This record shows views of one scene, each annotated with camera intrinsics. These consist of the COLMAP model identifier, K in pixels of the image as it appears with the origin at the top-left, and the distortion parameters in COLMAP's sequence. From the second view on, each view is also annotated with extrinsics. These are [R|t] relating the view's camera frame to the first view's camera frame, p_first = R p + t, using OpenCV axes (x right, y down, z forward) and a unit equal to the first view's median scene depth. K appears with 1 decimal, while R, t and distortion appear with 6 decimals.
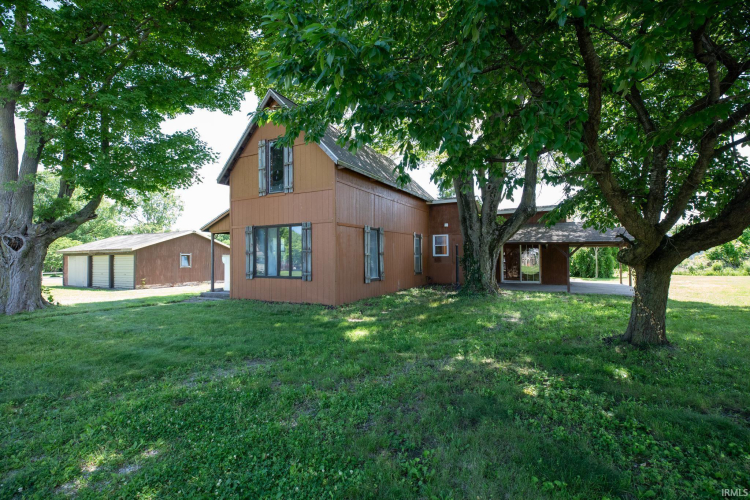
lens RADIAL K [[340.8, 0, 374.9], [0, 340.8, 251.2], [0, 0, 1]] dist [-0.026156, 0.003354]
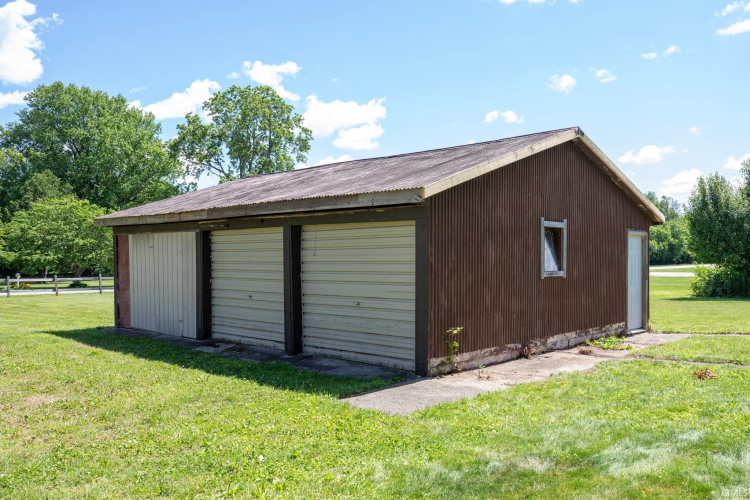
lens RADIAL K [[560.4, 0, 375.4], [0, 560.4, 251.7], [0, 0, 1]] dist [0.002799, 0.000414]
pose [[0.967201, 0.002773, -0.253995, -0.601692], [-0.000140, 0.999946, 0.010381, 0.026224], [0.254011, -0.010005, 0.967150, 0.590536]]
